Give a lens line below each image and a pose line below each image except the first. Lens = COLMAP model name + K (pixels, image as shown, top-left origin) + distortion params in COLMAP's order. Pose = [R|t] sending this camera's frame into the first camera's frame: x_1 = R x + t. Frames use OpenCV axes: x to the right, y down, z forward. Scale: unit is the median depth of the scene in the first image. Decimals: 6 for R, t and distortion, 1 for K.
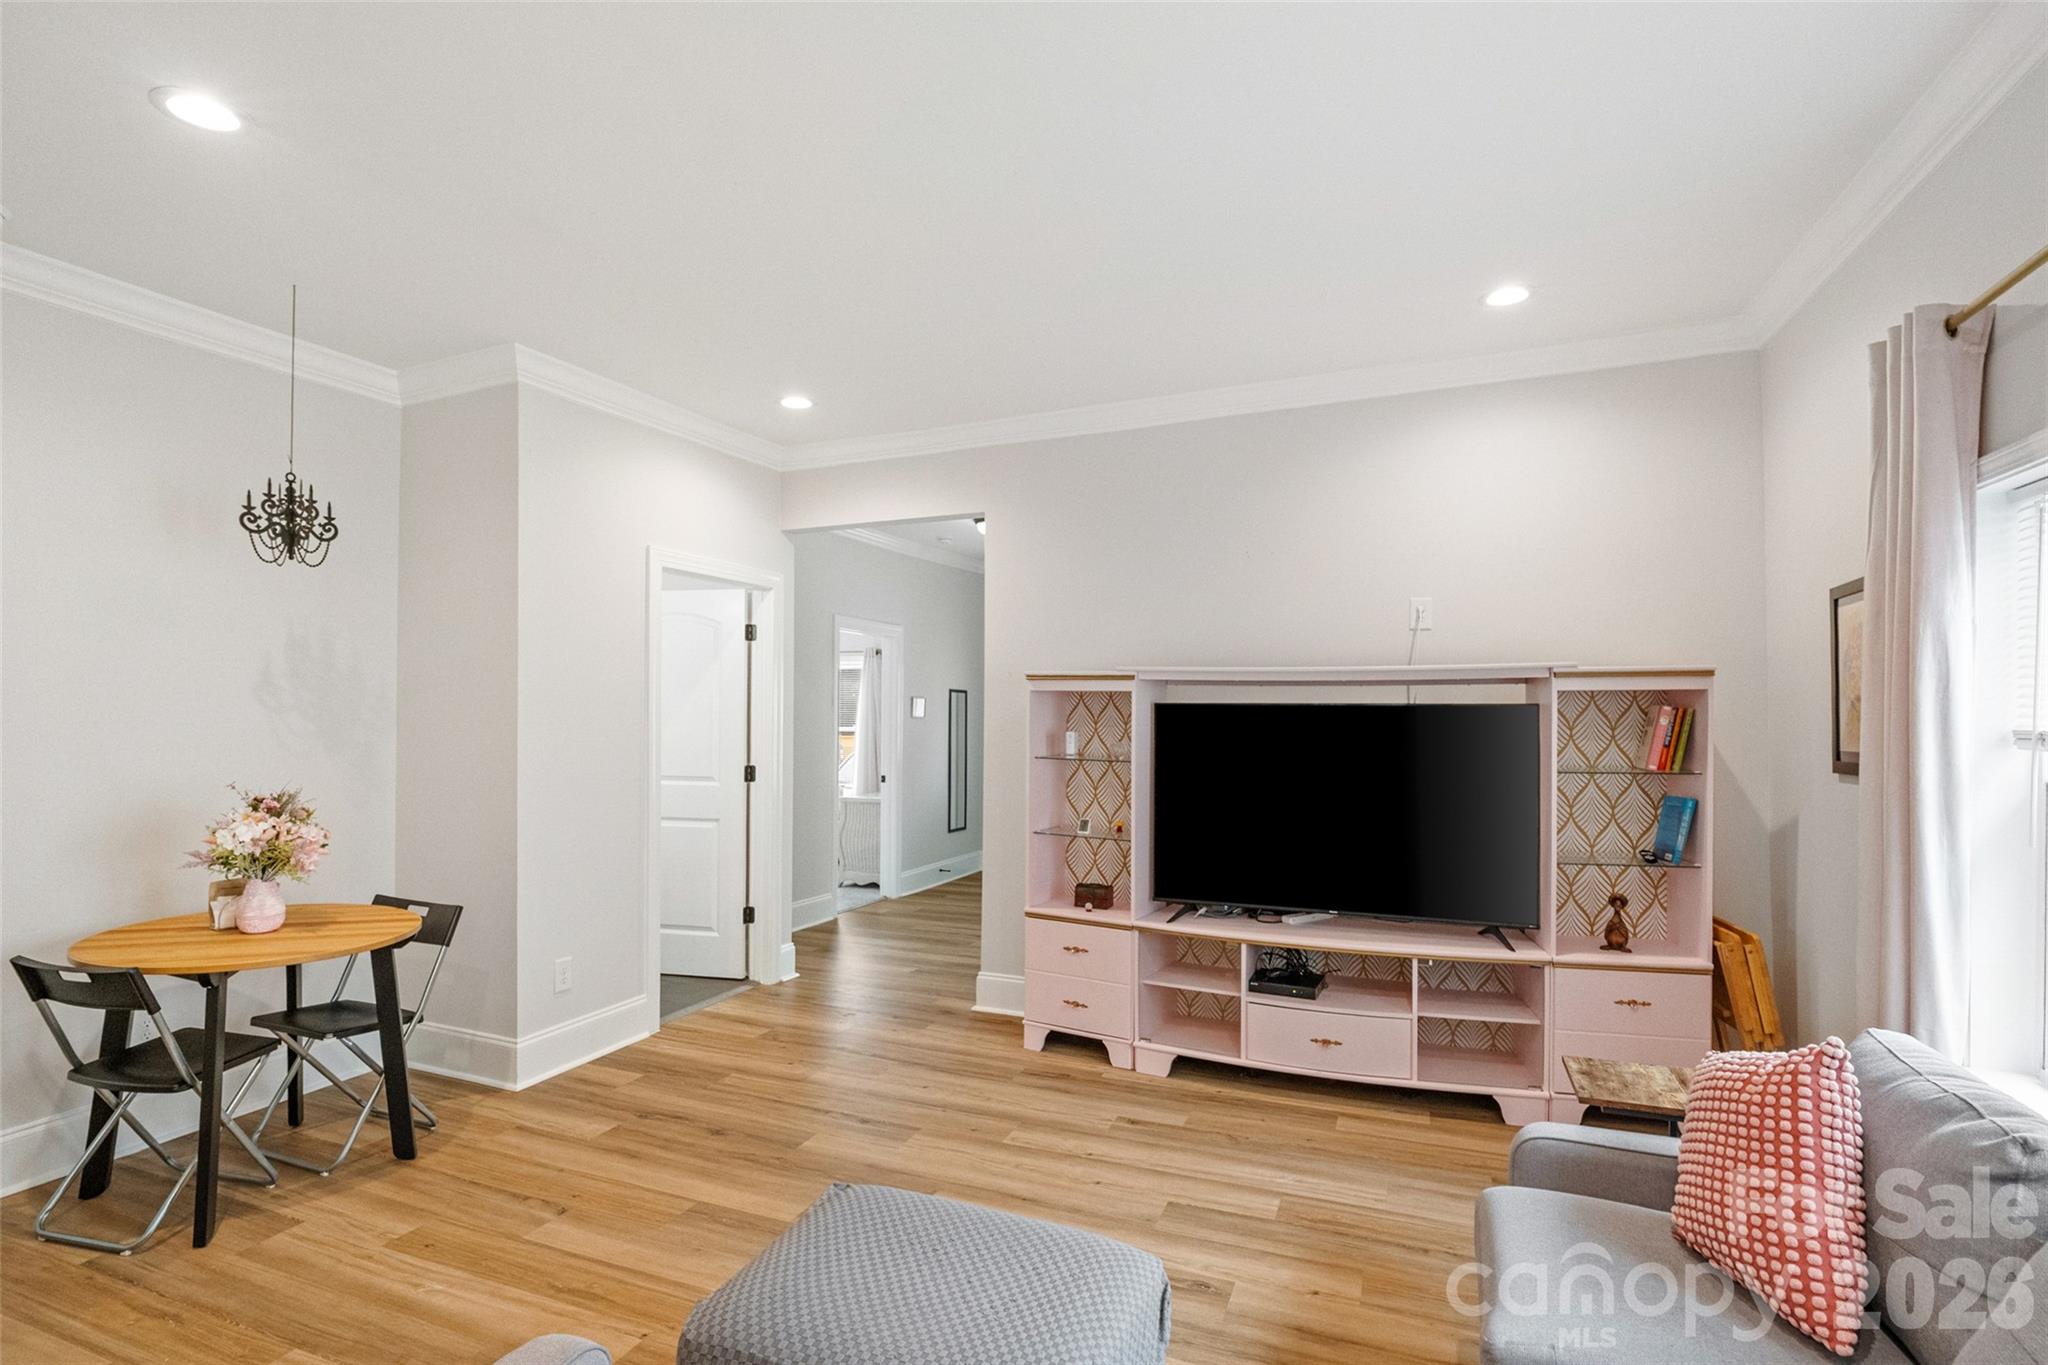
lens RADIAL K [[1000.7, 0, 1030.7], [0, 1000.7, 712.6], [0, 0, 1]] dist [-0.024299, -0.000537]
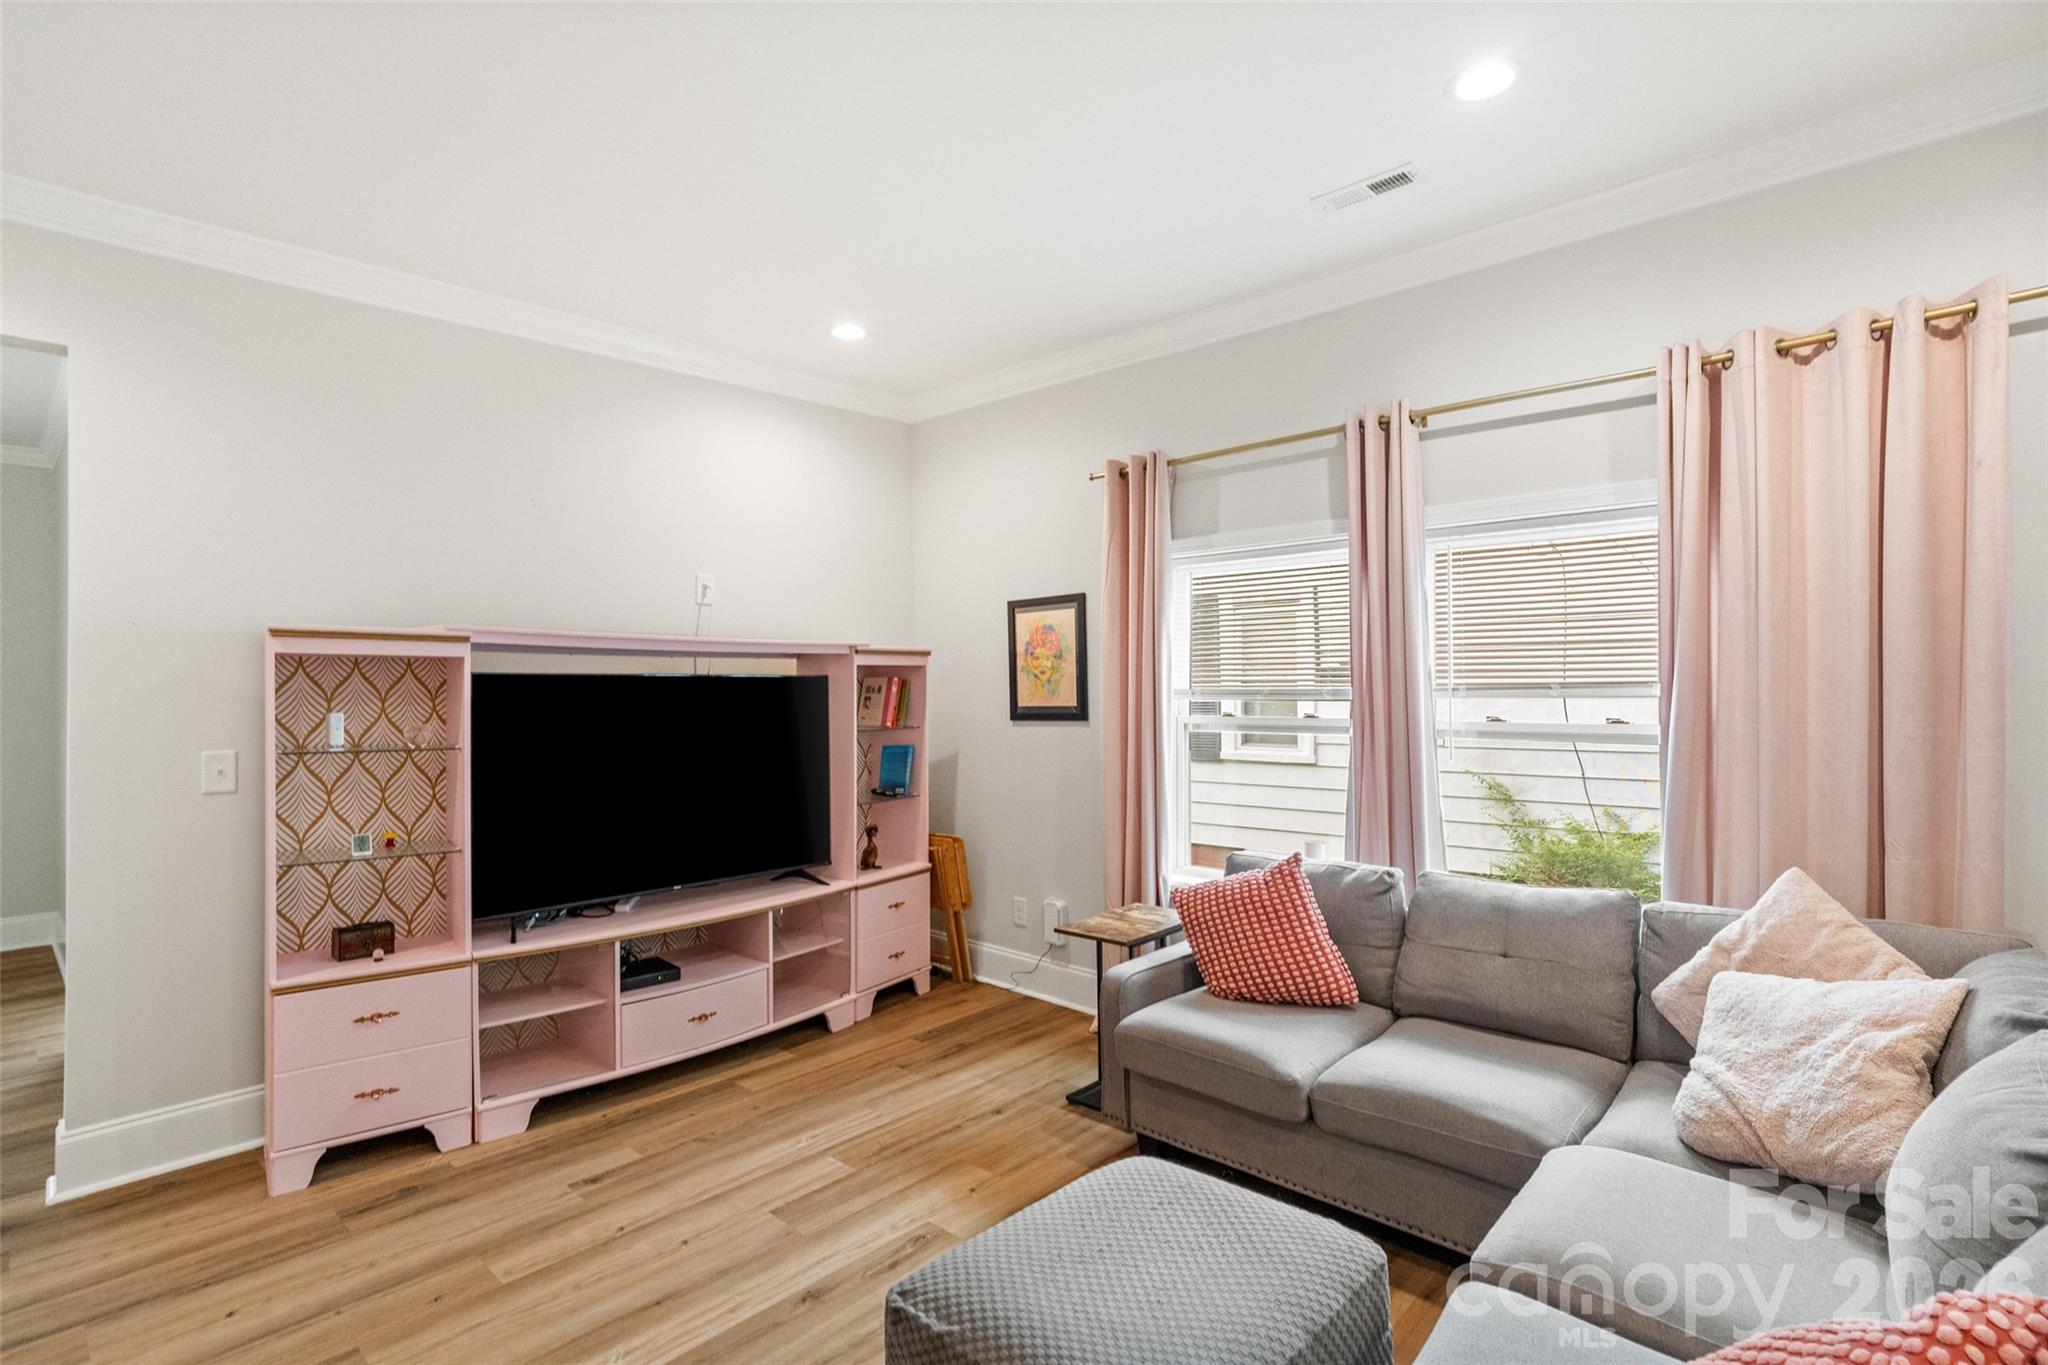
lens RADIAL K [[949.8, 0, 1018.1], [0, 949.8, 702.6], [0, 0, 1]] dist [-0.002174, 0.000029]
pose [[0.374386, -0.020542, 0.927045, -0.437191], [0.010620, 0.999784, 0.017865, 0.005364], [-0.927212, 0.003157, 0.374524, 0.343226]]
